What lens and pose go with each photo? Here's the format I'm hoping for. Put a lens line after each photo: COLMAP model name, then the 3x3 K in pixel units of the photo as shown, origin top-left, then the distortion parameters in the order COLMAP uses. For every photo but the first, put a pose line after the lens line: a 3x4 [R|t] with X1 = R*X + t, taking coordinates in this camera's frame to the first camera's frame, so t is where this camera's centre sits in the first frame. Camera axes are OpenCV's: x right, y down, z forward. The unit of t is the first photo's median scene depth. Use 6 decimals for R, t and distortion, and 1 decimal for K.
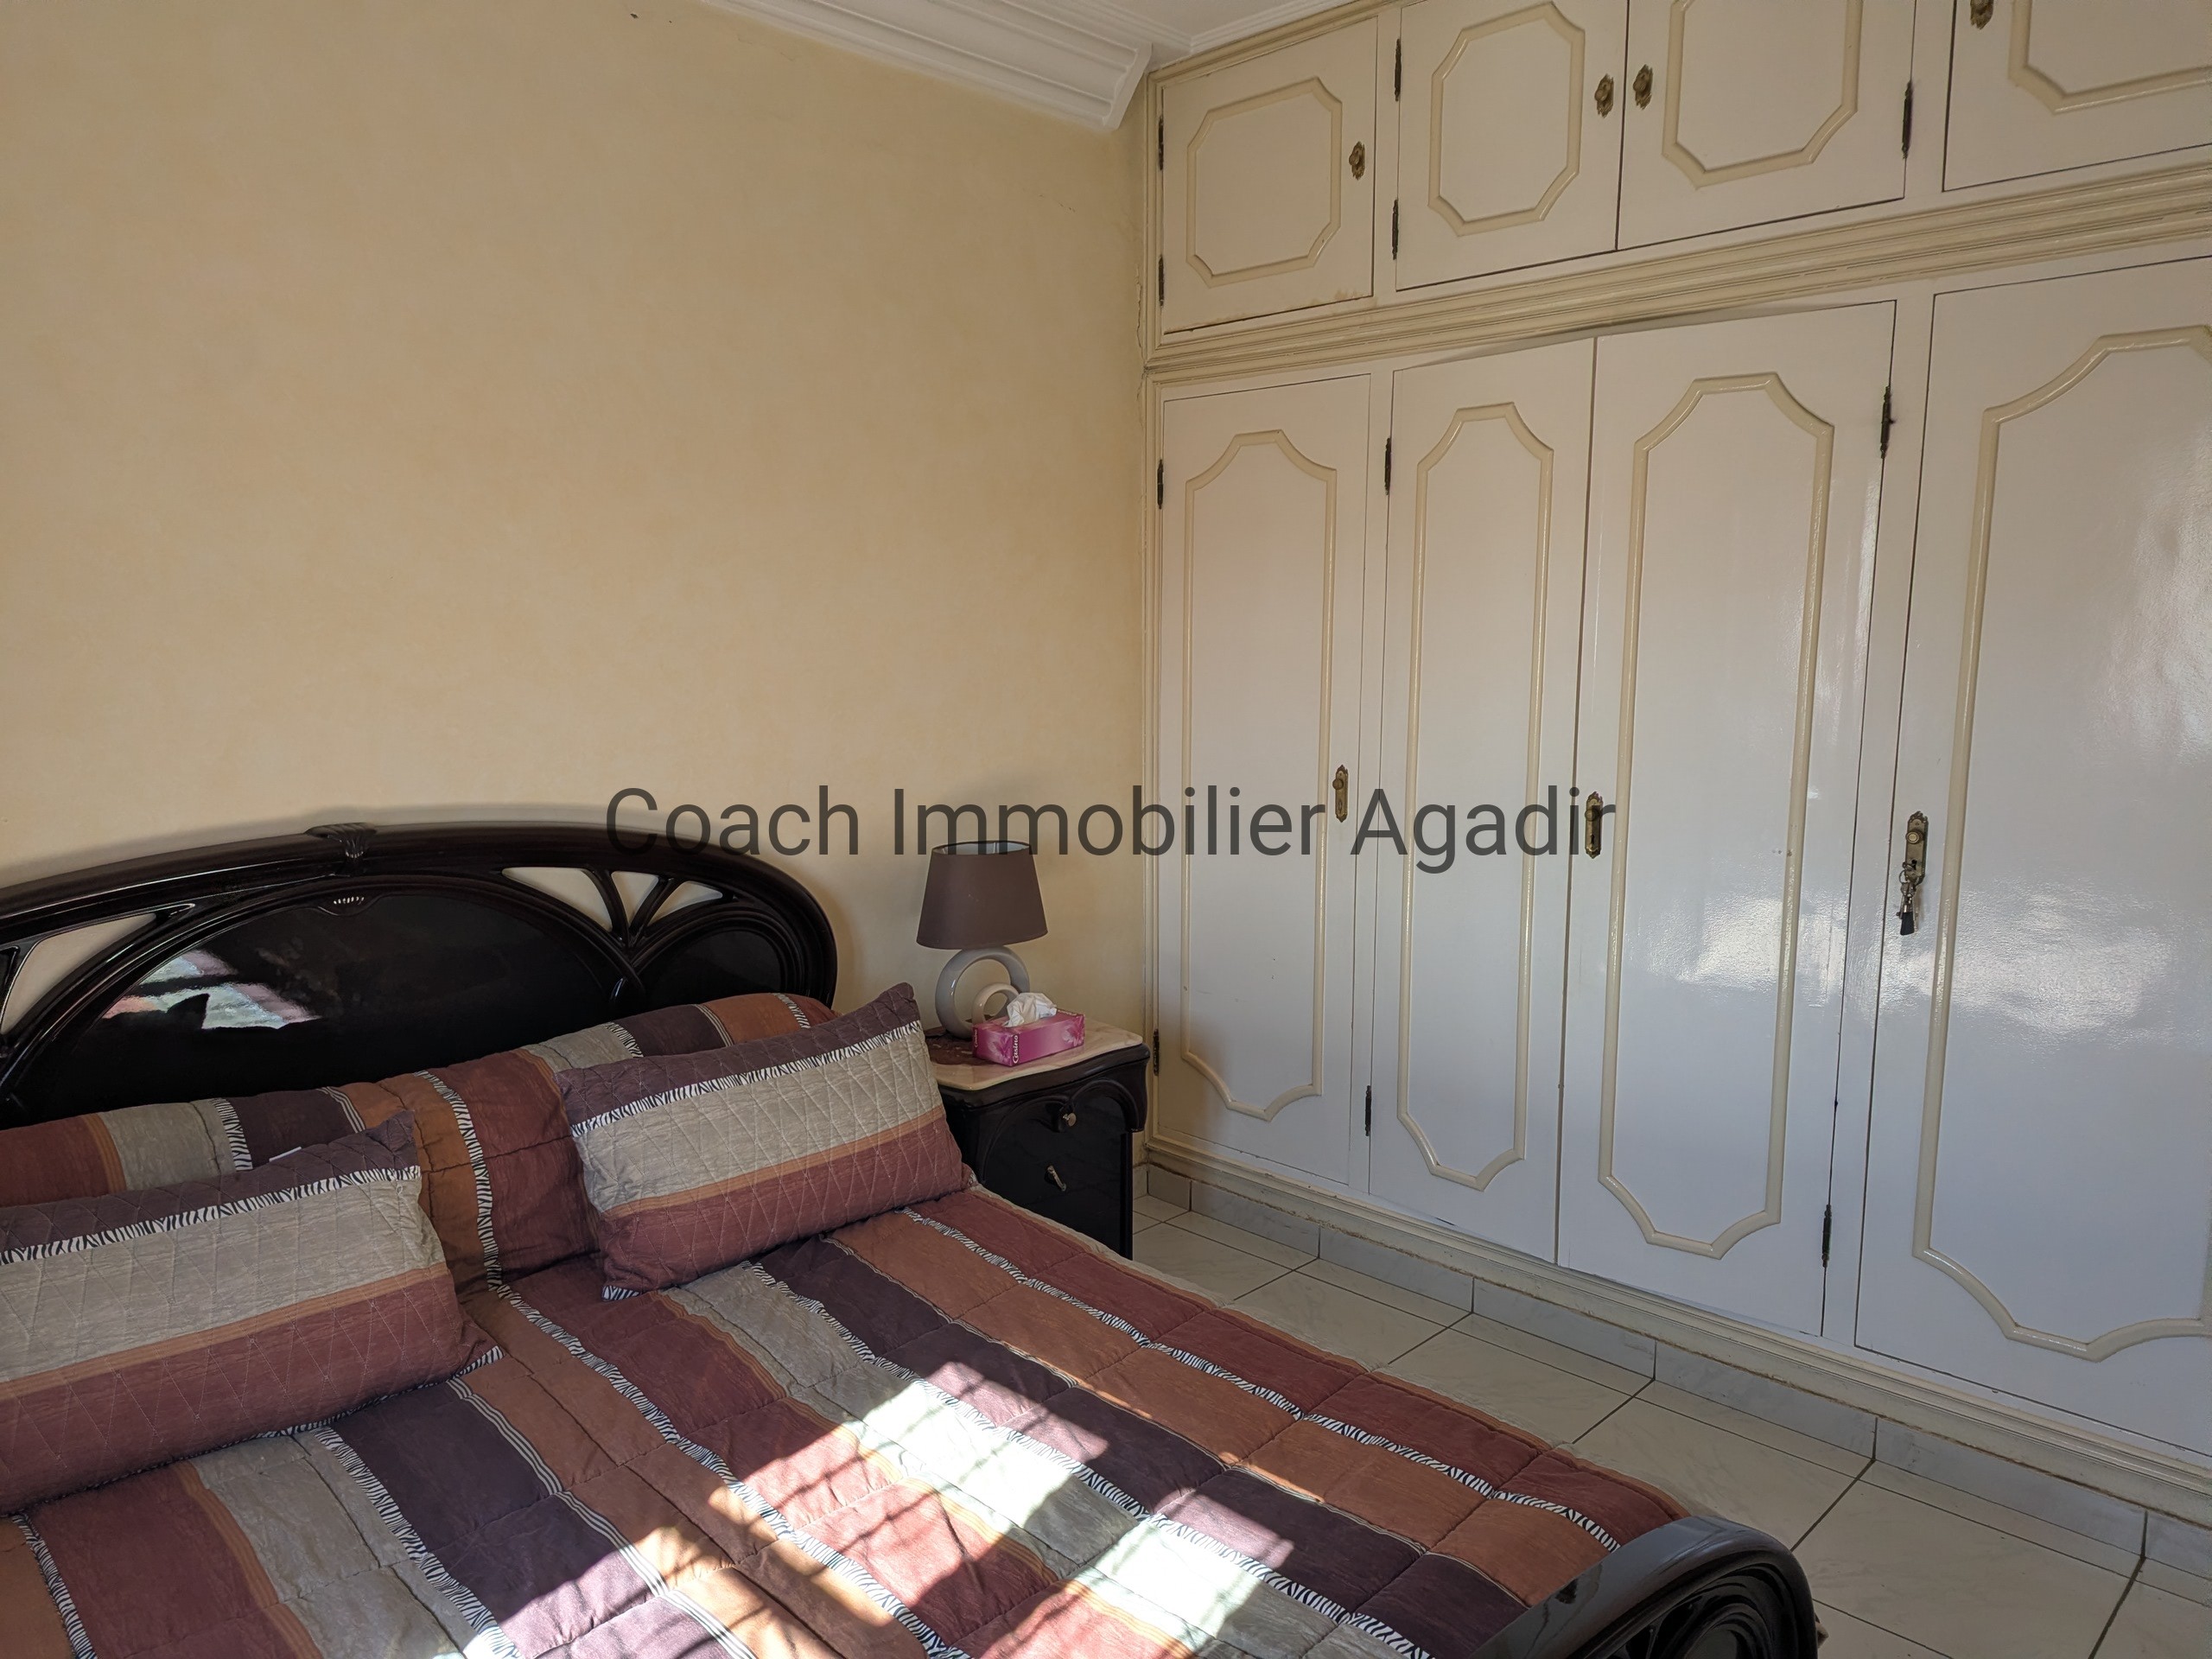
lens RADIAL K [[1534.1, 0, 1106.0], [0, 1534.1, 829.5], [0, 0, 1]] dist [-0.056569, -0.000396]
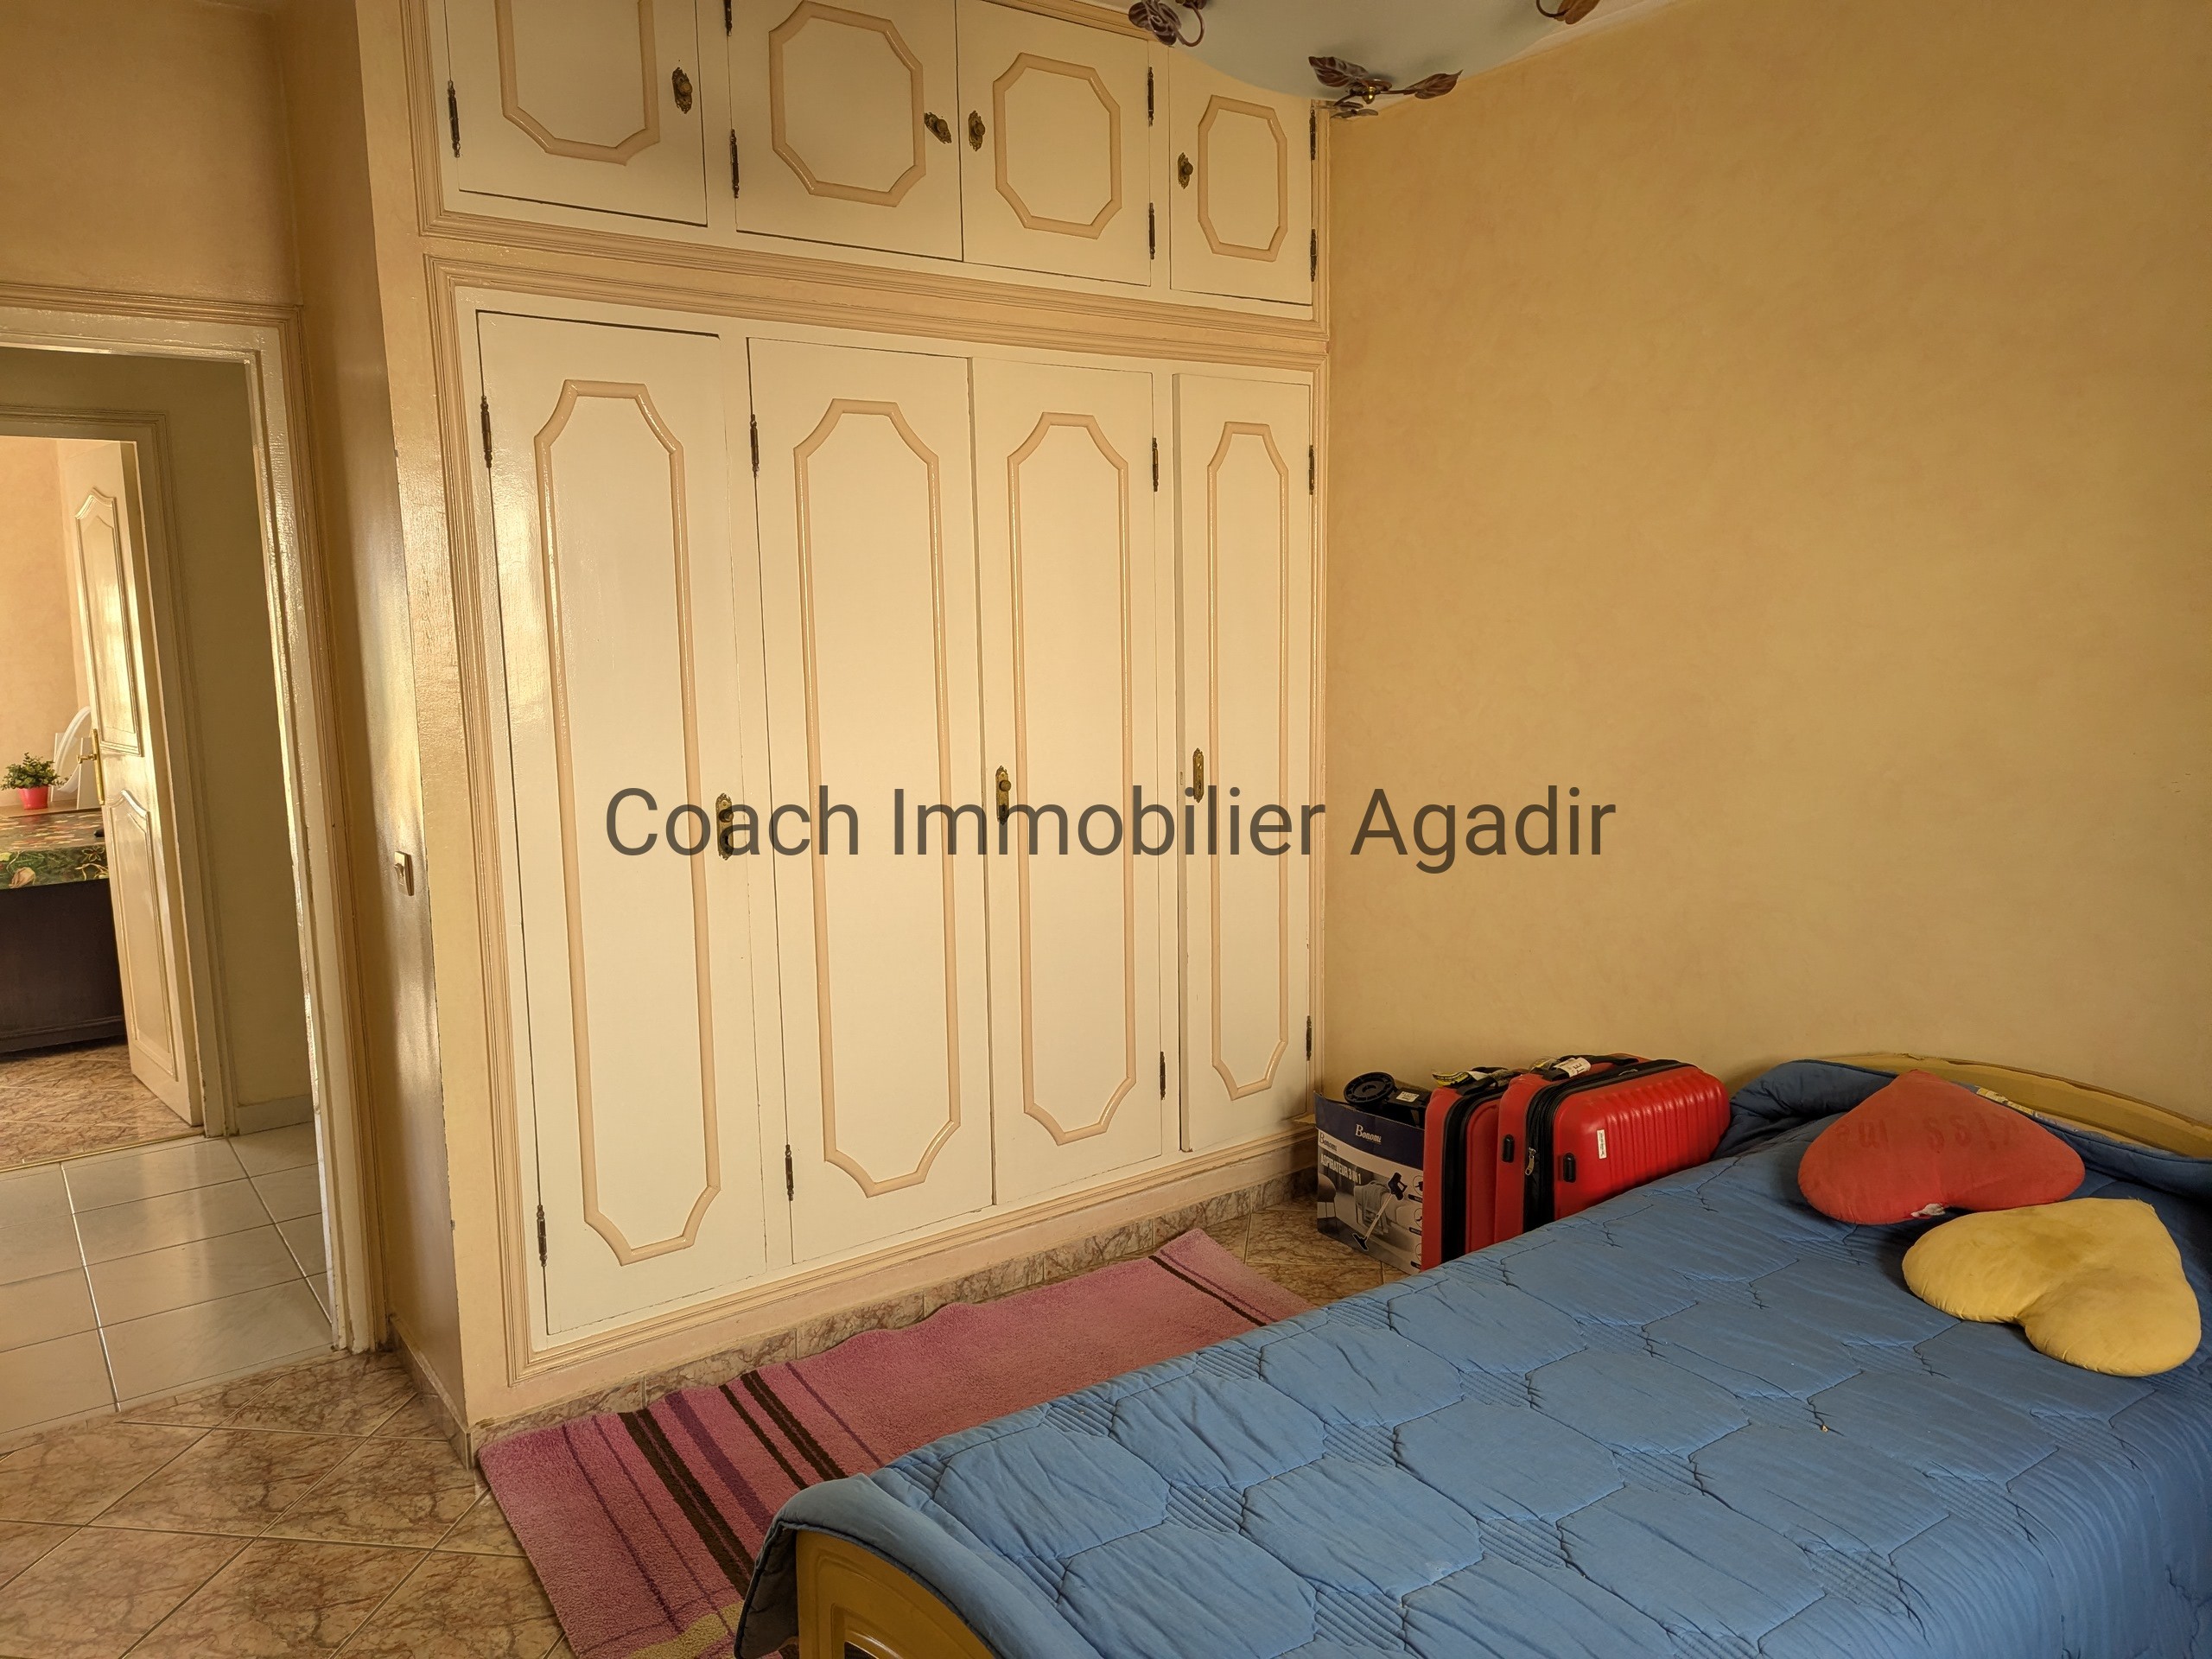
lens RADIAL K [[1534.1, 0, 1106.0], [0, 1534.1, 829.5], [0, 0, 1]] dist [-0.056569, -0.000396]
pose [[0.215903, -0.144165, 0.965713, -0.775230], [0.134341, 0.984020, 0.116863, -0.105438], [-0.967129, 0.104503, 0.231820, 0.696569]]
